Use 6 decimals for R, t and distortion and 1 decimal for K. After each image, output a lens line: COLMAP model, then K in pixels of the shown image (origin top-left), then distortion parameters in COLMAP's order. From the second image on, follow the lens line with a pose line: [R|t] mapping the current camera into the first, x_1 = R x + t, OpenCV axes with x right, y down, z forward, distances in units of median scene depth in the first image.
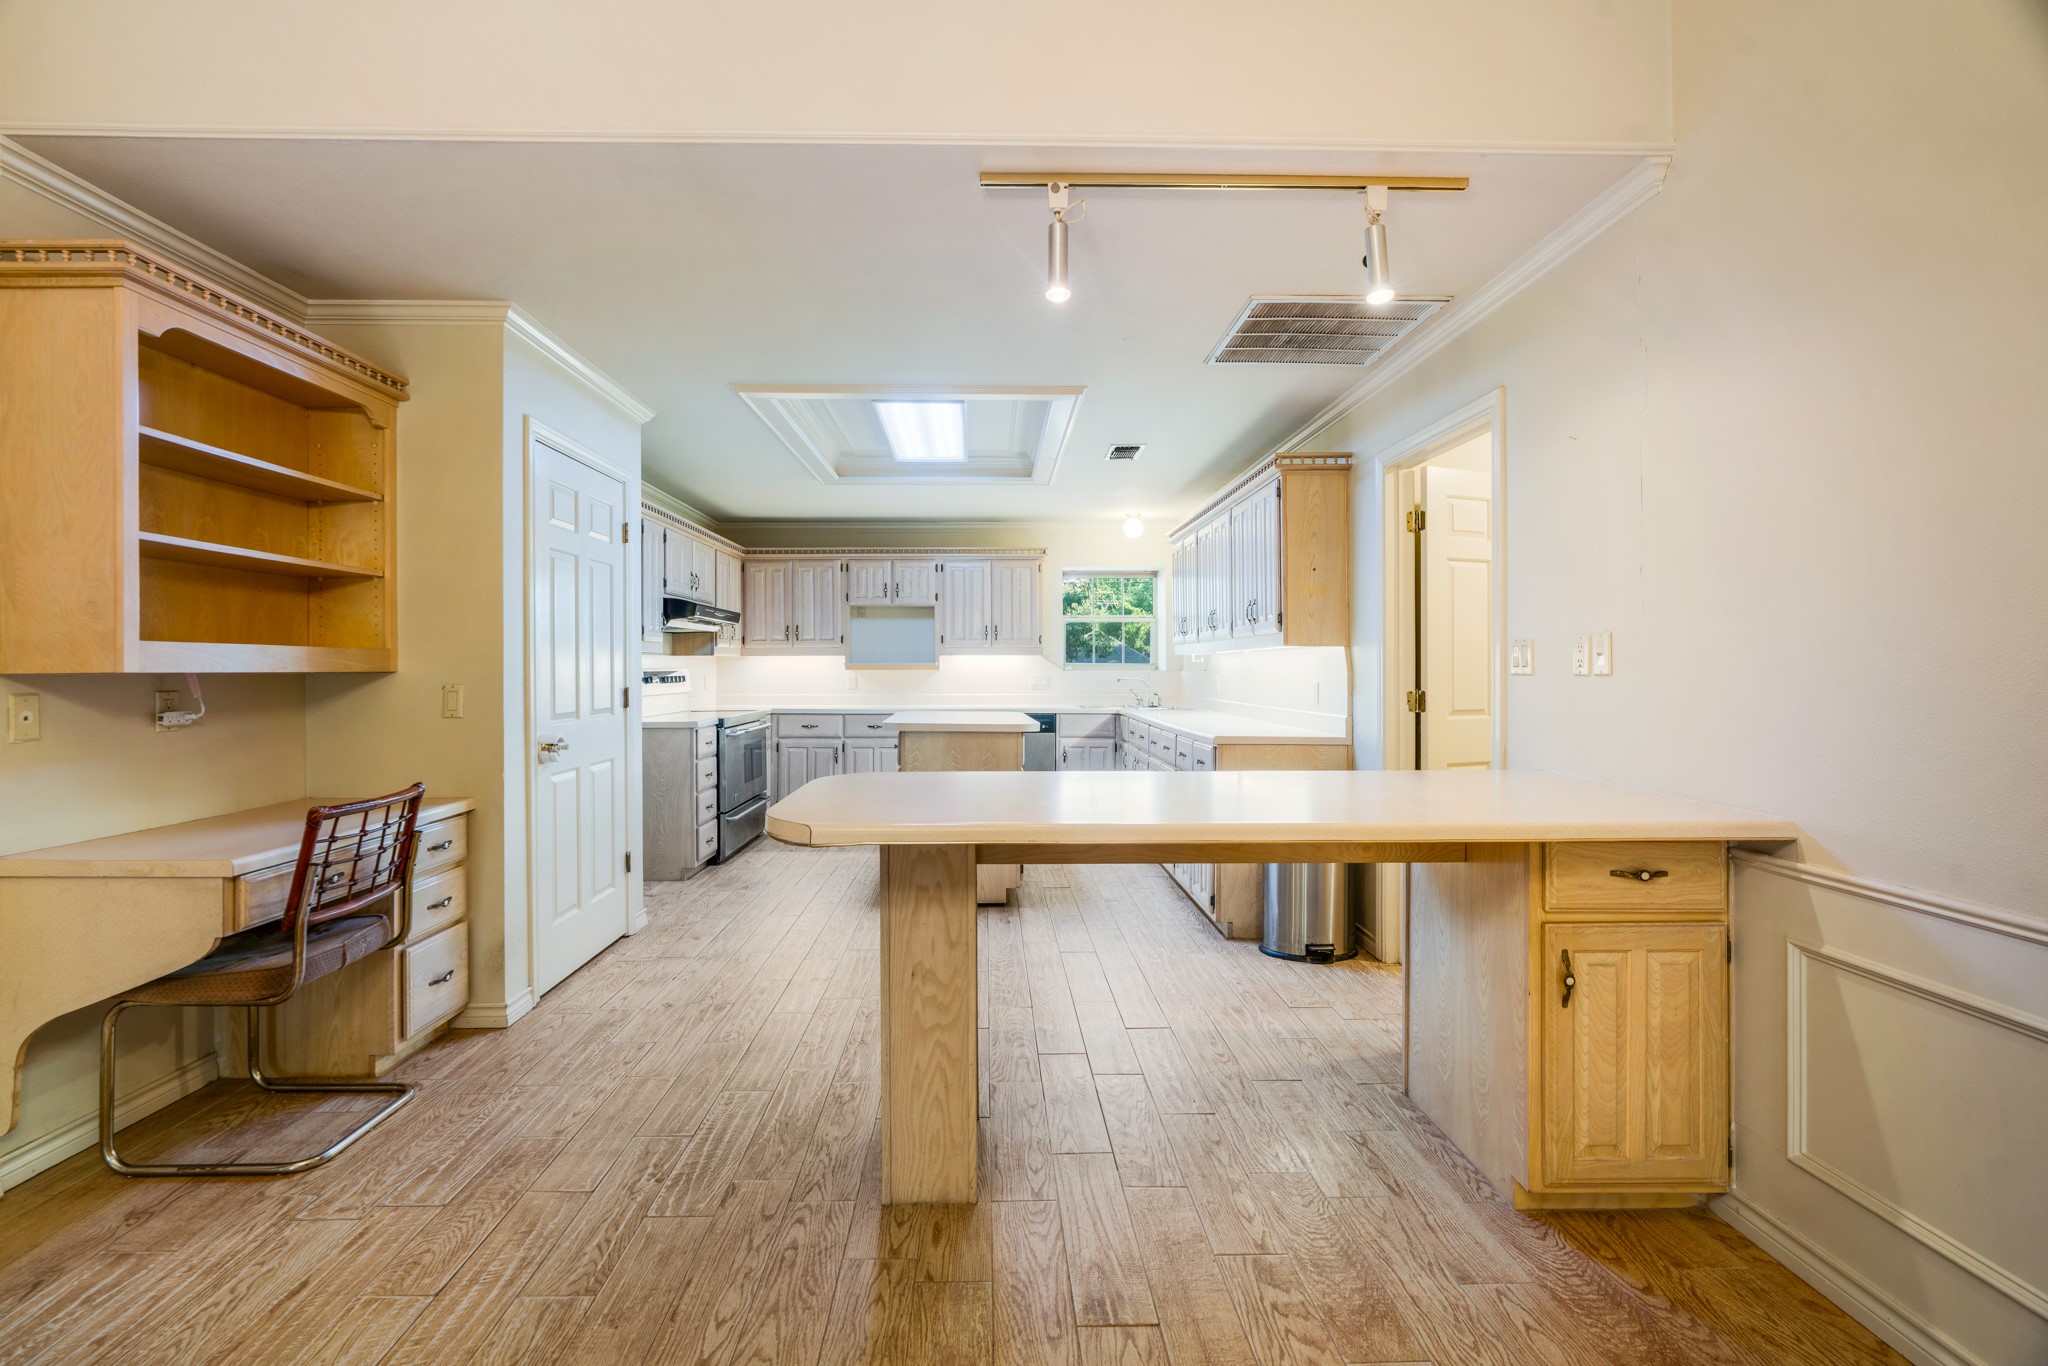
lens RADIAL K [[940.9, 0, 1021.4], [0, 940.9, 672.4], [0, 0, 1]] dist [0.010051, 0.000301]
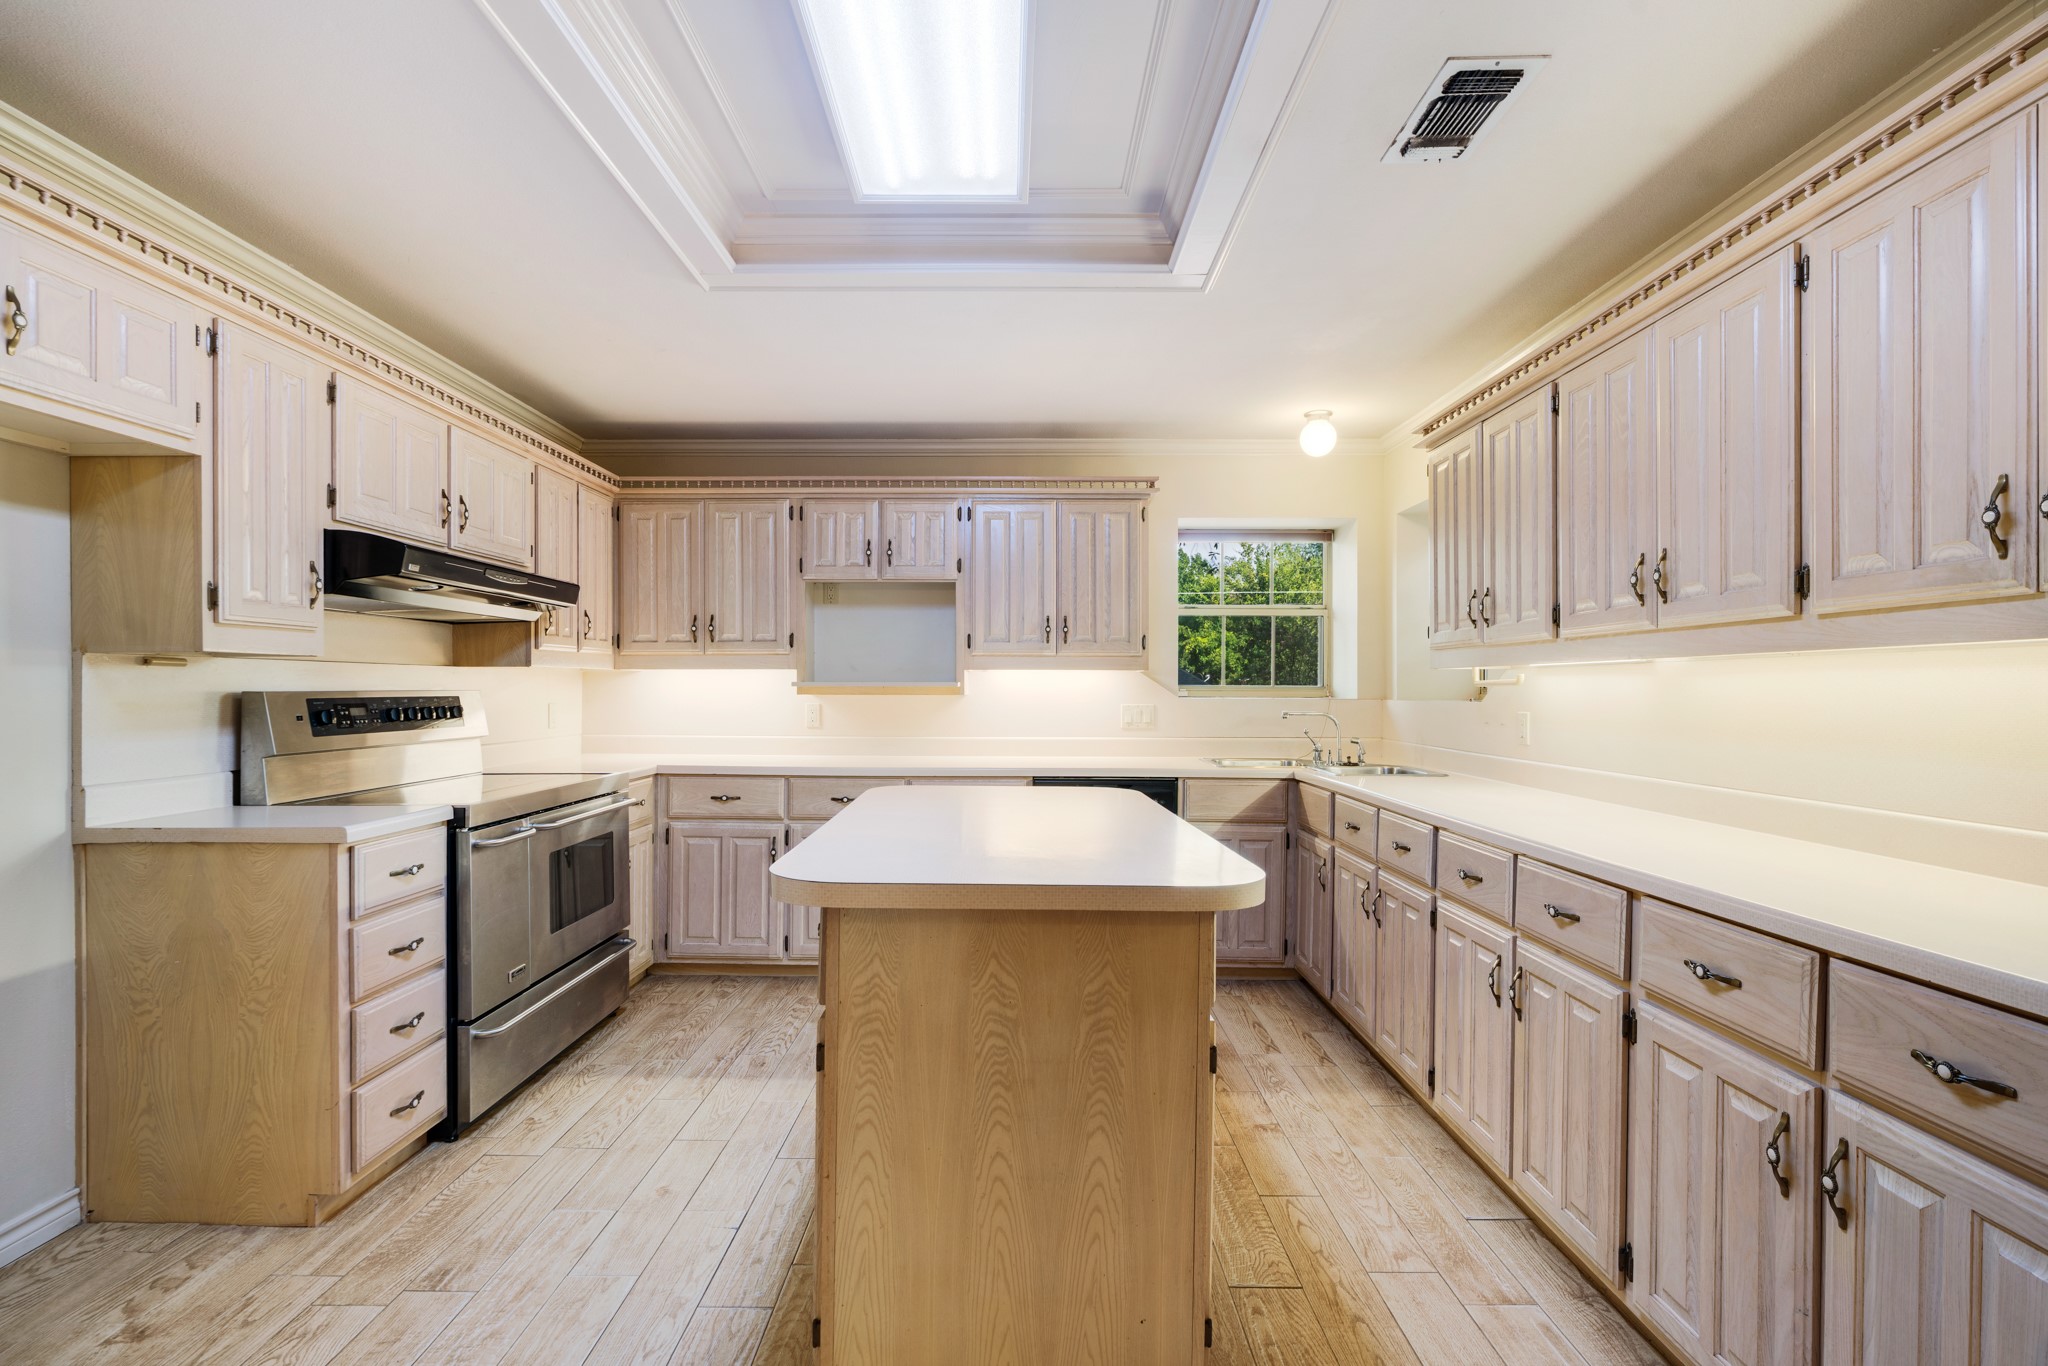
lens RADIAL K [[940.9, 0, 1020.6], [0, 940.9, 688.3], [0, 0, 1]] dist [0.010051, 0.000301]
pose [[0.999475, 0.004535, -0.032072, -0.035472], [-0.004760, 0.999965, -0.006932, -0.003211], [0.032039, 0.007081, 0.999462, 0.443826]]
